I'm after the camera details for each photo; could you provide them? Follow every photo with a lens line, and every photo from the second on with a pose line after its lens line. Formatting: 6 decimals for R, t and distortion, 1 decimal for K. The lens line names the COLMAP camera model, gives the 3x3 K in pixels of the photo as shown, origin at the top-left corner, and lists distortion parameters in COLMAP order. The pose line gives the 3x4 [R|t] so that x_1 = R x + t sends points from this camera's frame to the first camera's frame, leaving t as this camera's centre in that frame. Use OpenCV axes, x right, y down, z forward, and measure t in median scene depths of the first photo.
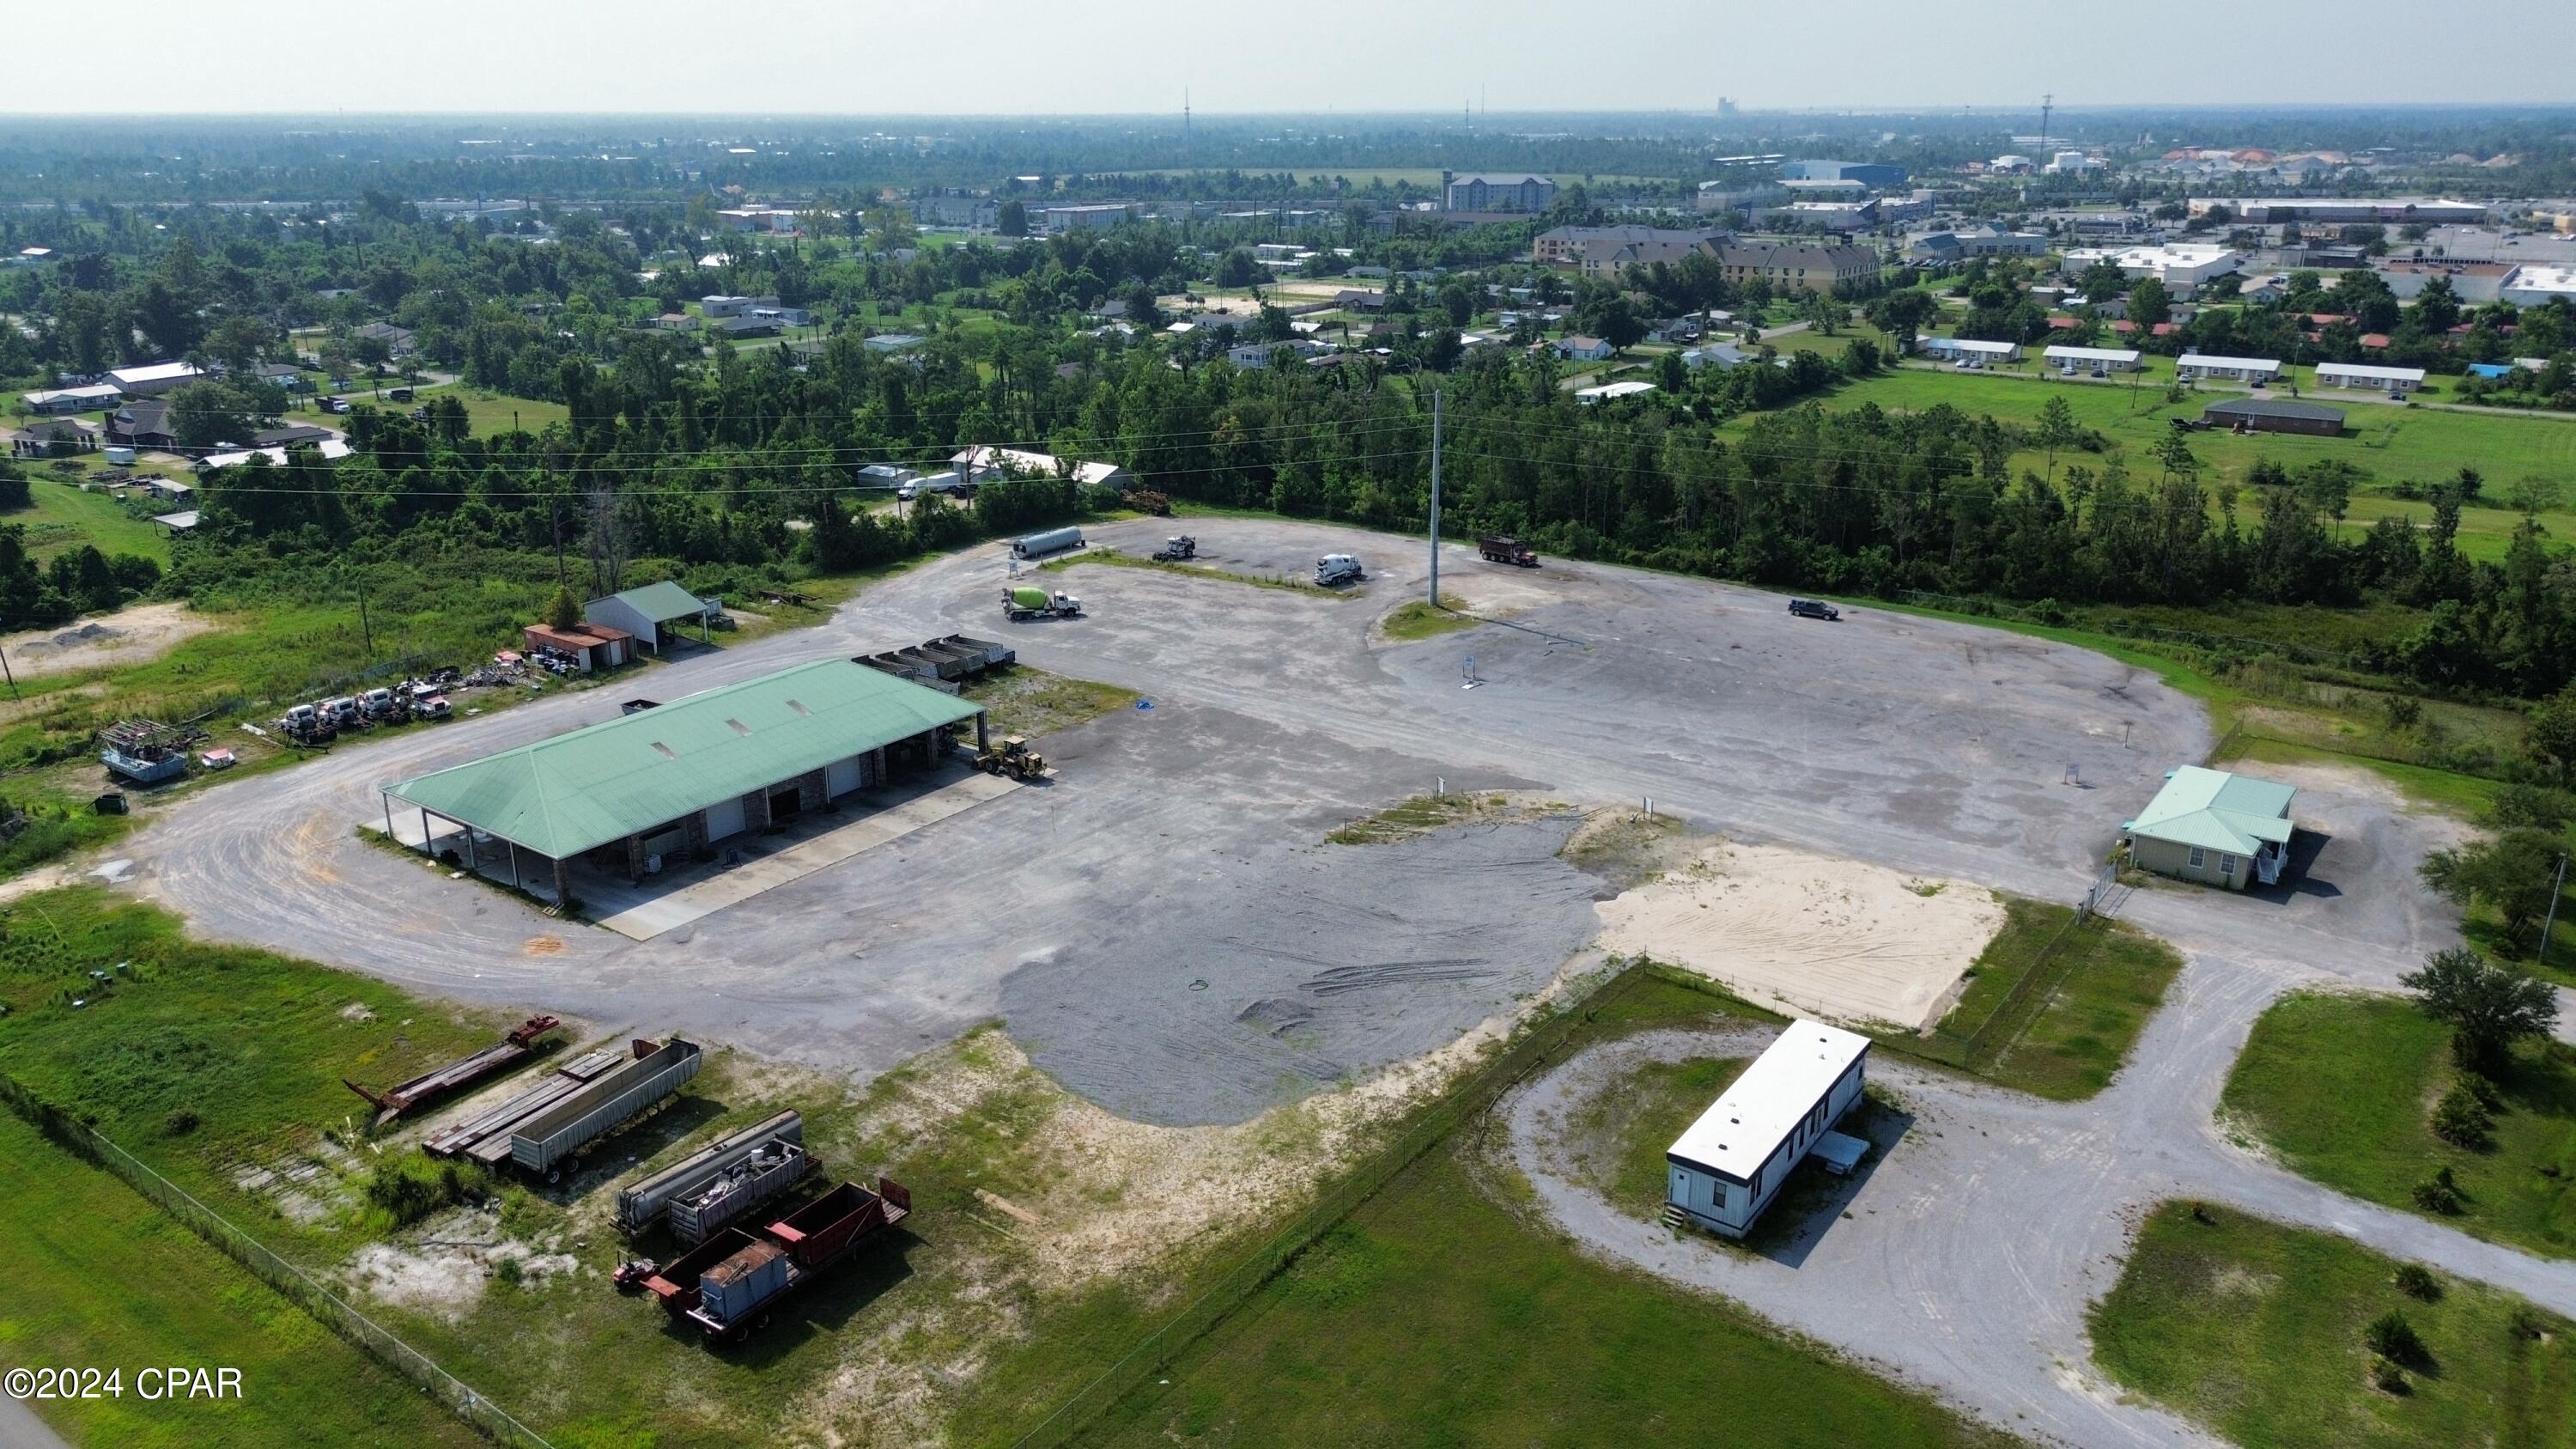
lens RADIAL K [[1828.8, 0, 1288.0], [0, 1828.8, 724.5], [0, 0, 1]] dist [0.061986, -0.064099]
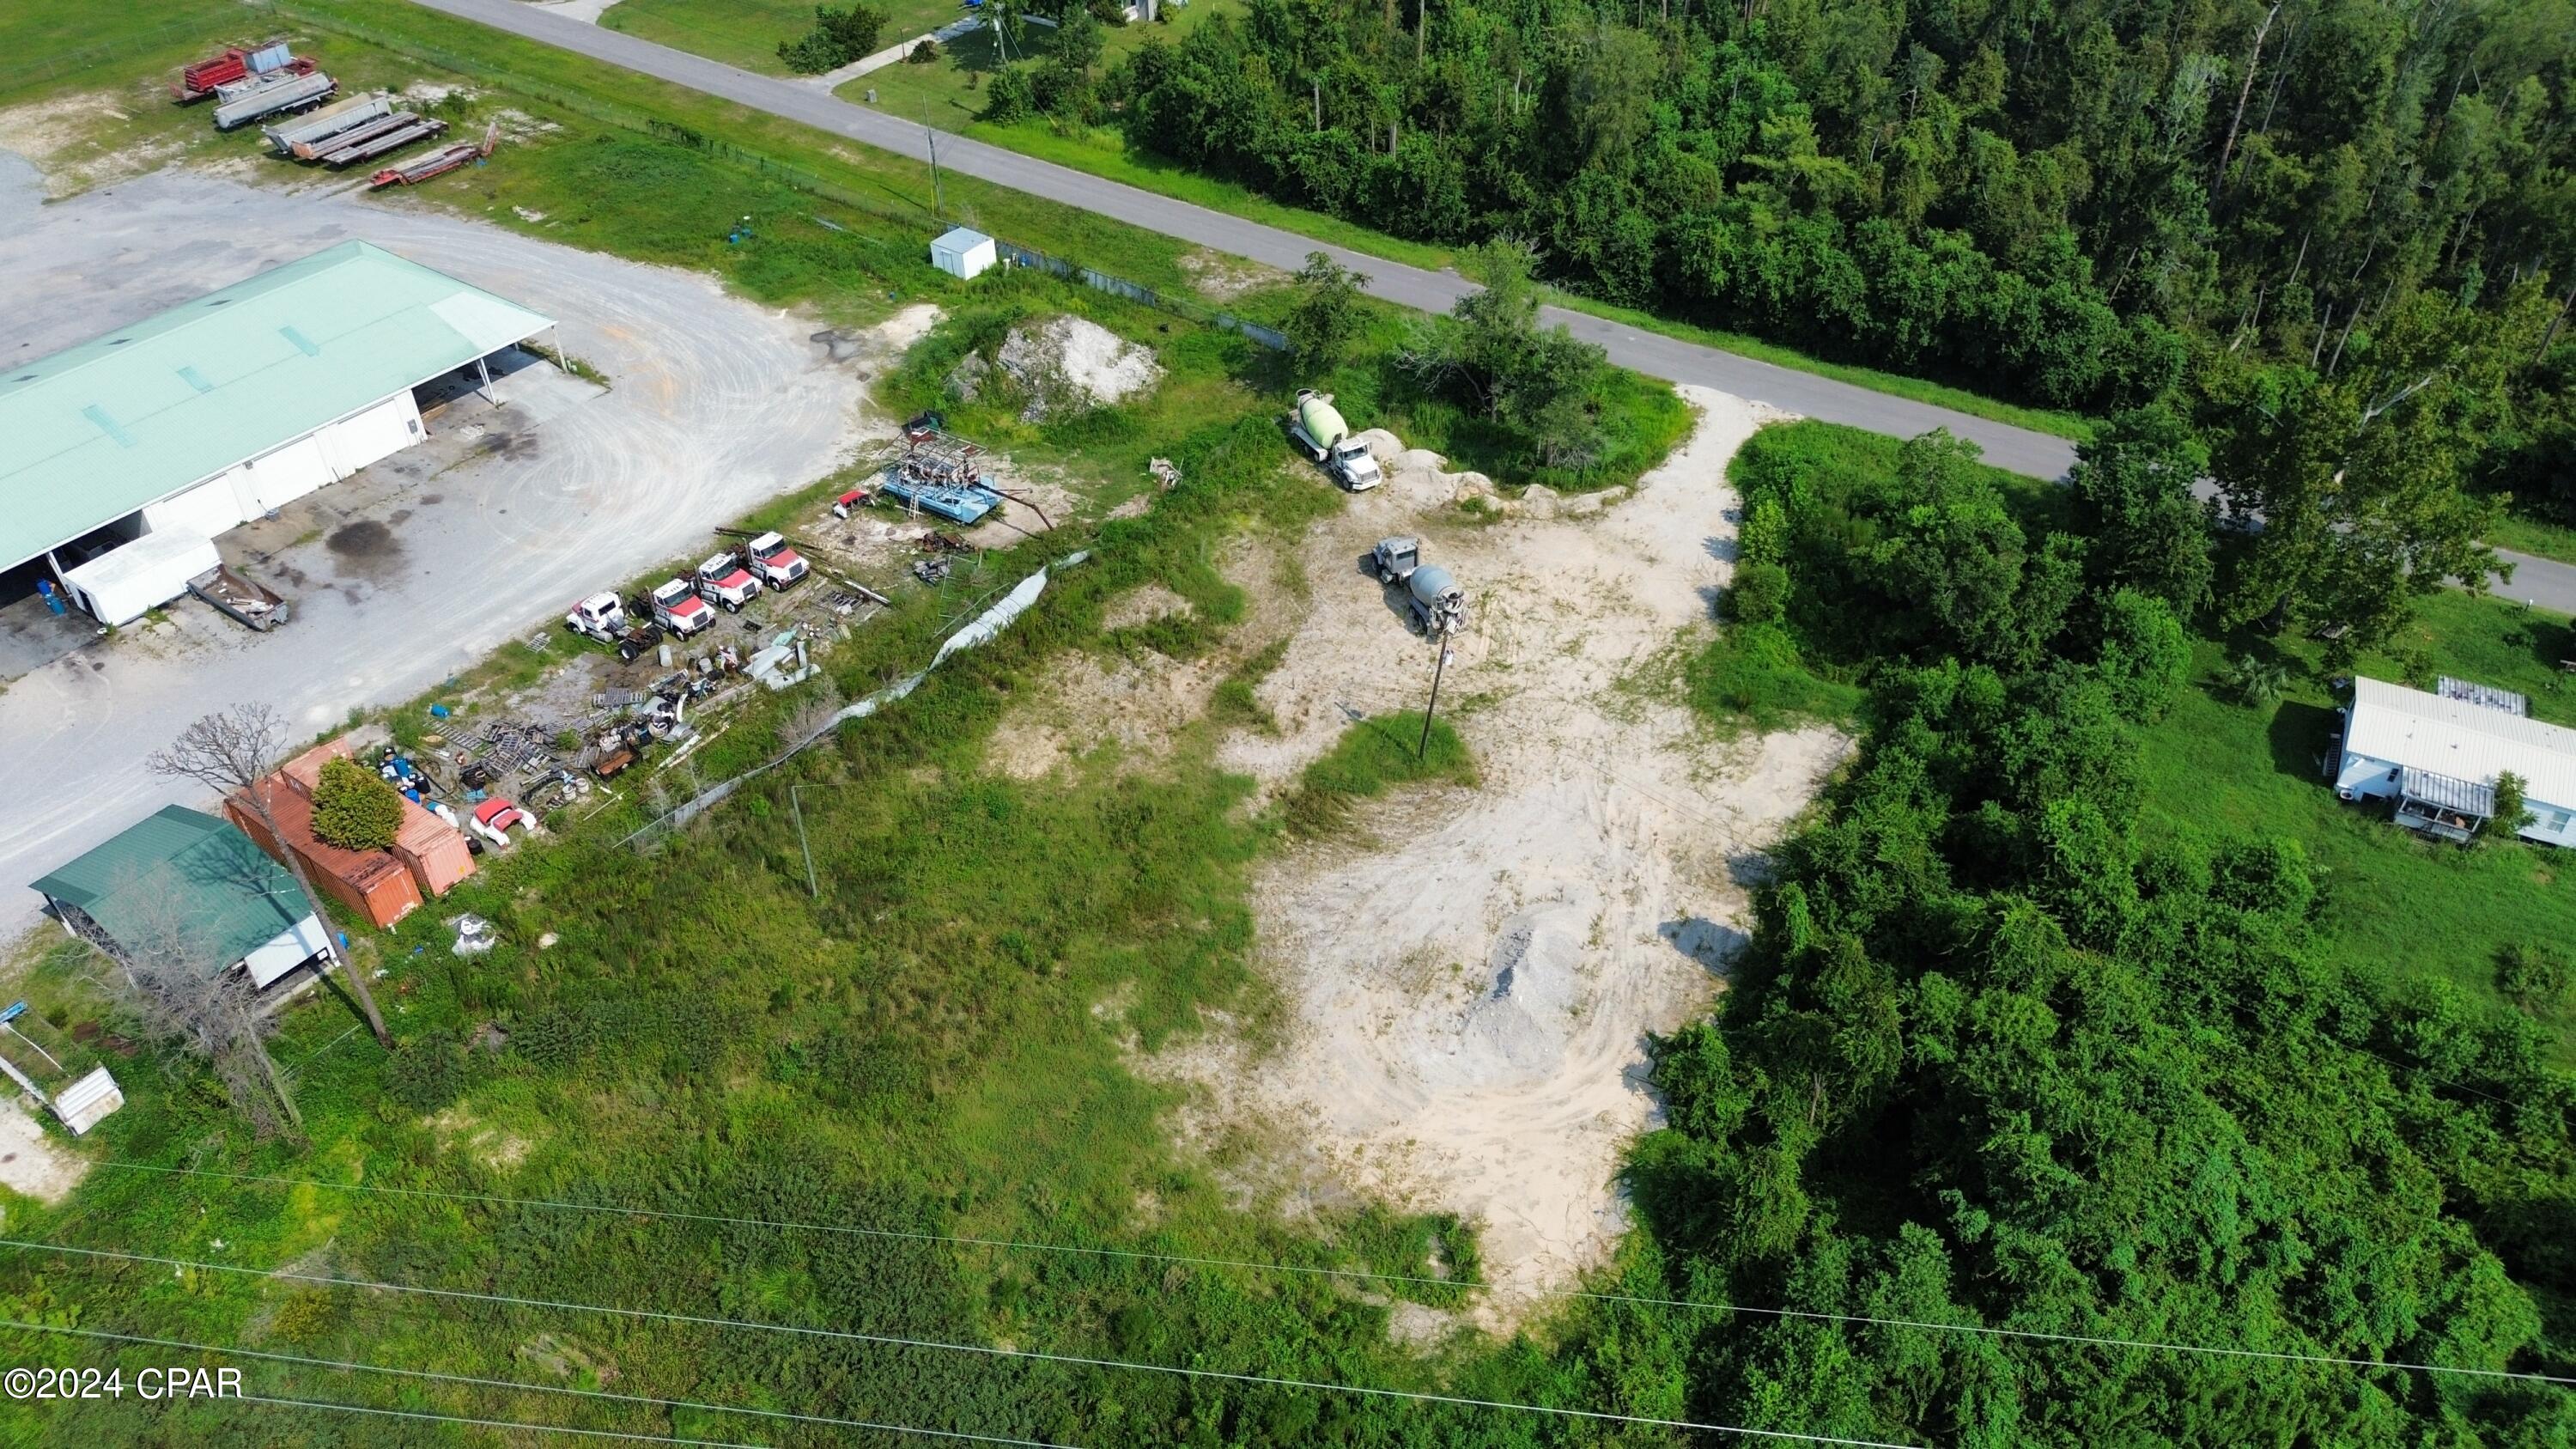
lens RADIAL K [[1828.8, 0, 1288.0], [0, 1828.8, 724.5], [0, 0, 1]] dist [0.061986, -0.064099]
pose [[-0.999683, 0.021383, -0.013326, -0.964674], [0.000306, 0.539192, 0.842183, -0.720177], [0.025194, 0.841911, -0.539028, 1.924455]]
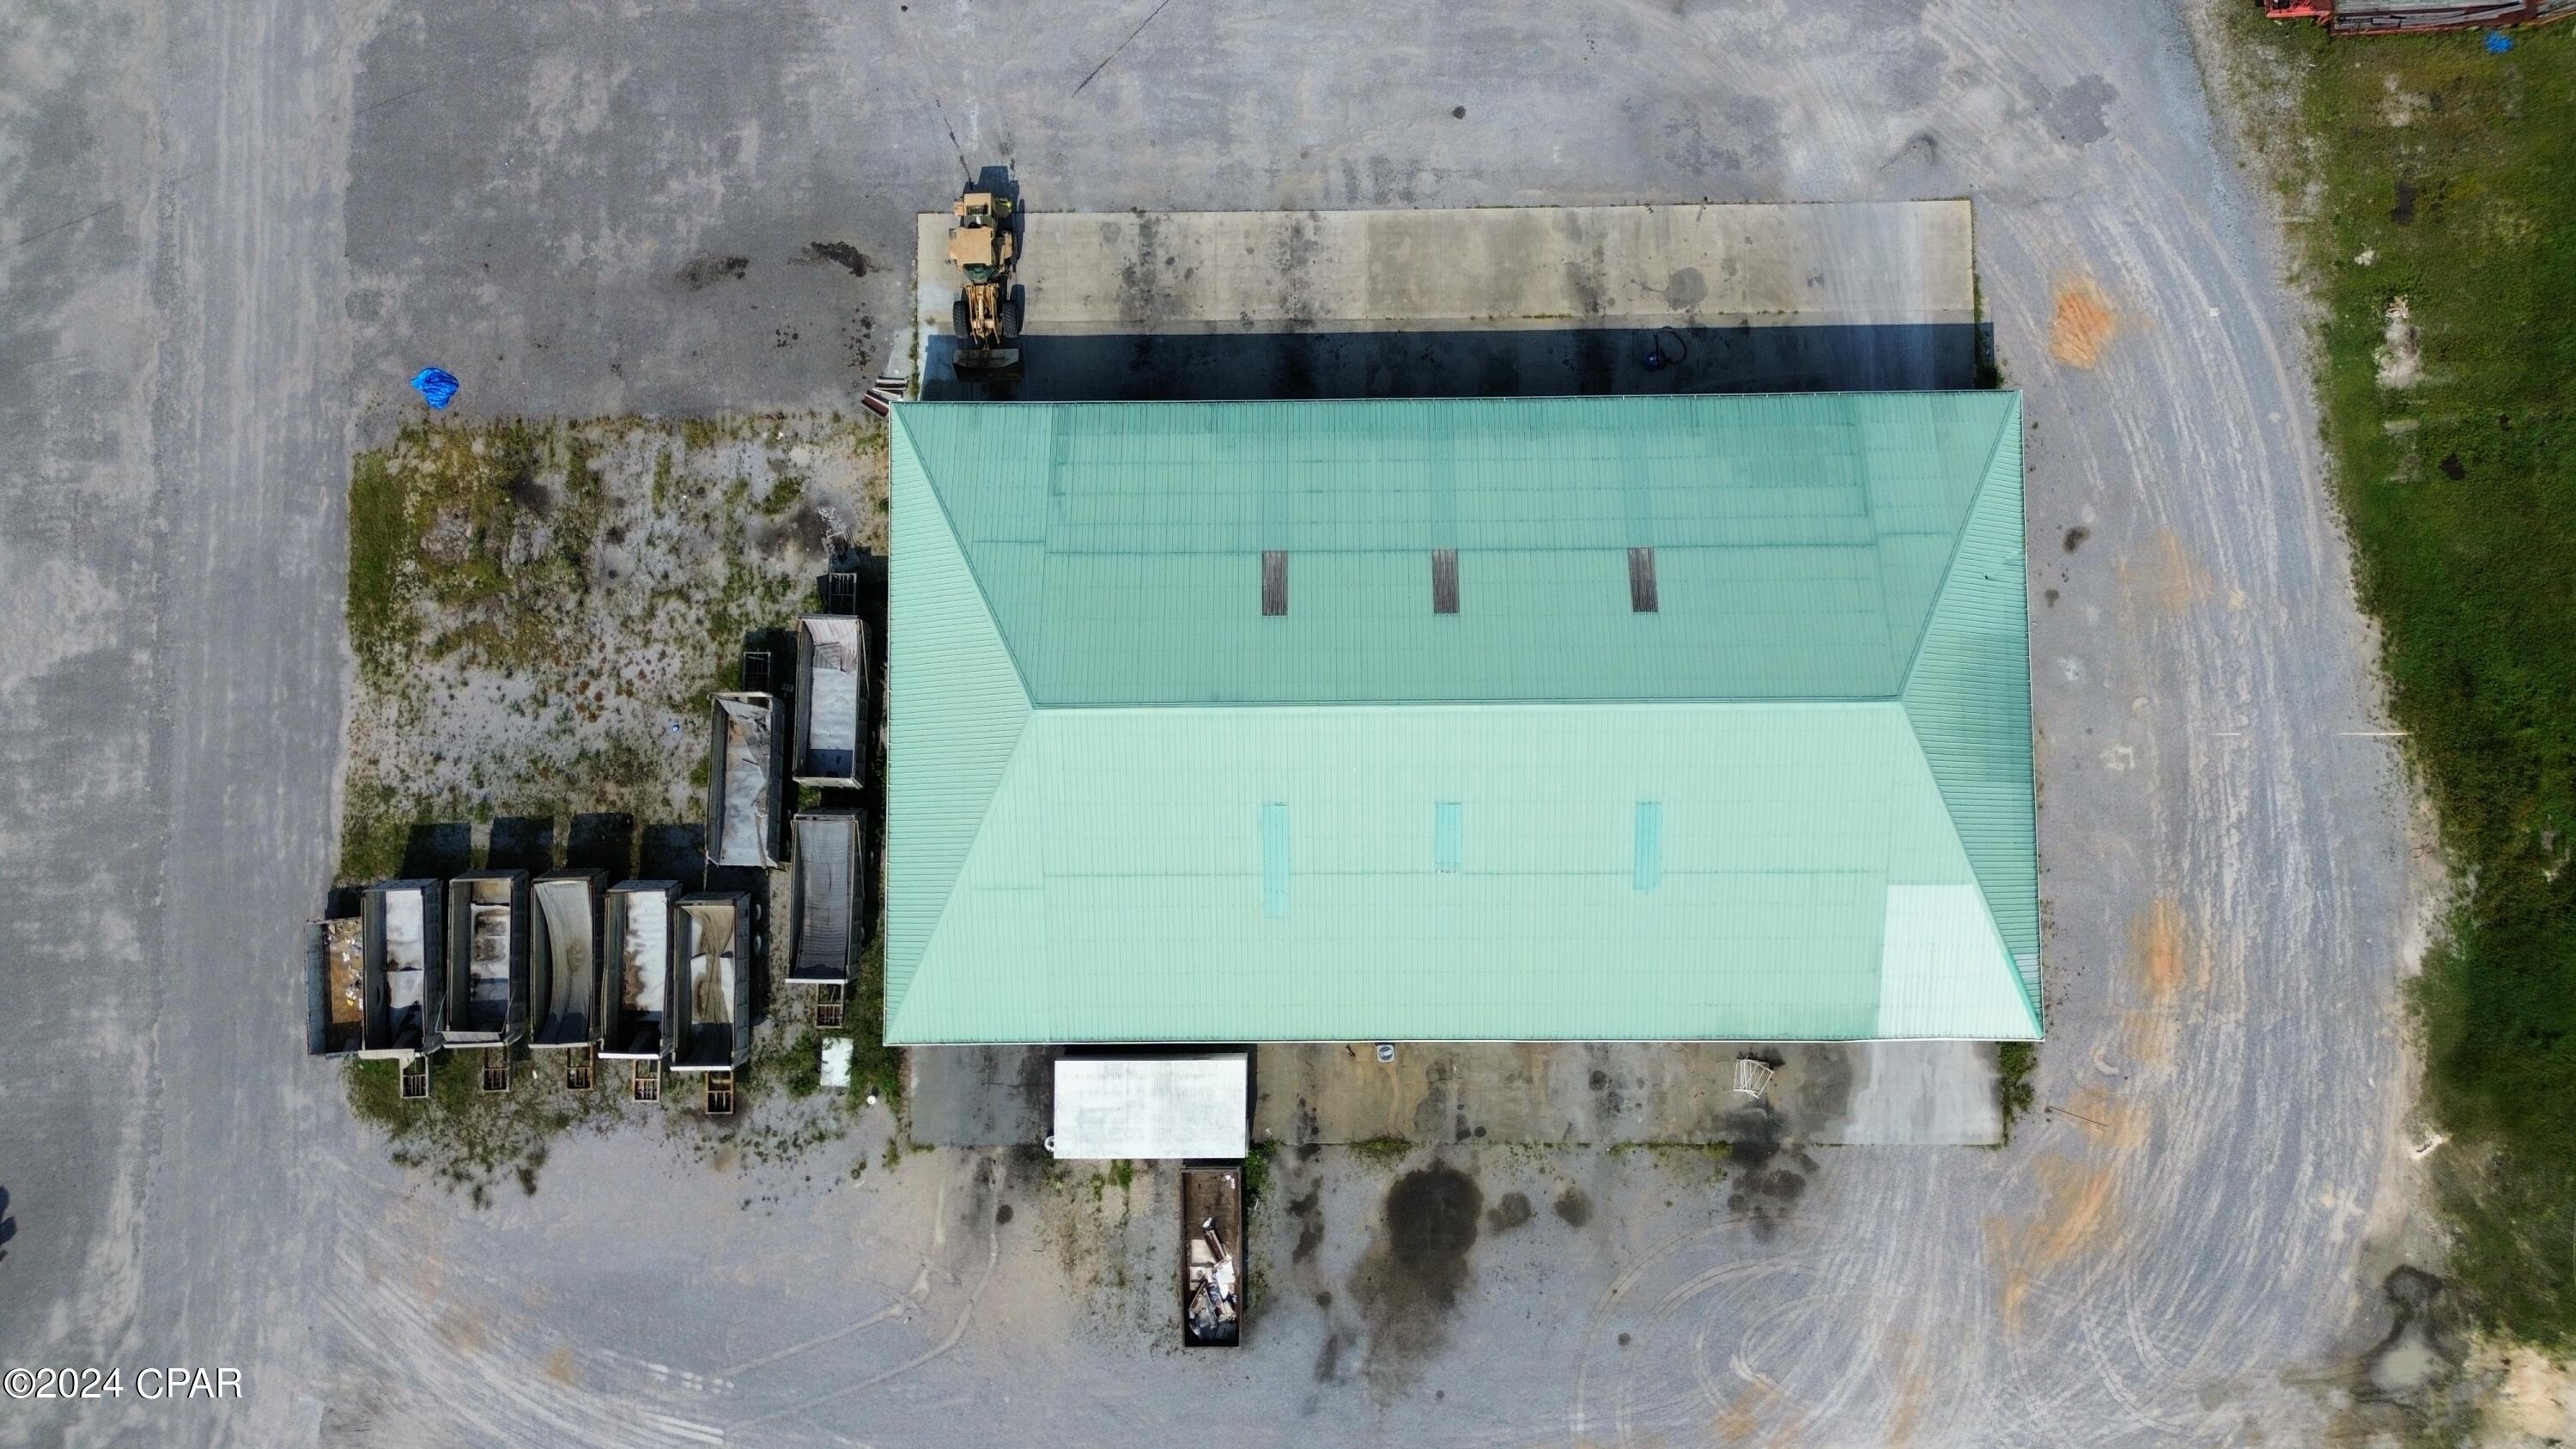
lens RADIAL K [[1813.7, 0, 1281.9], [0, 1813.7, 720.7], [0, 0, 1]] dist [0.095224, -0.105950]
pose [[-0.597413, -0.798319, 0.076056, -0.403798], [0.269865, -0.110825, 0.956499, -0.517239], [-0.755162, 0.591950, 0.281646, 1.117410]]
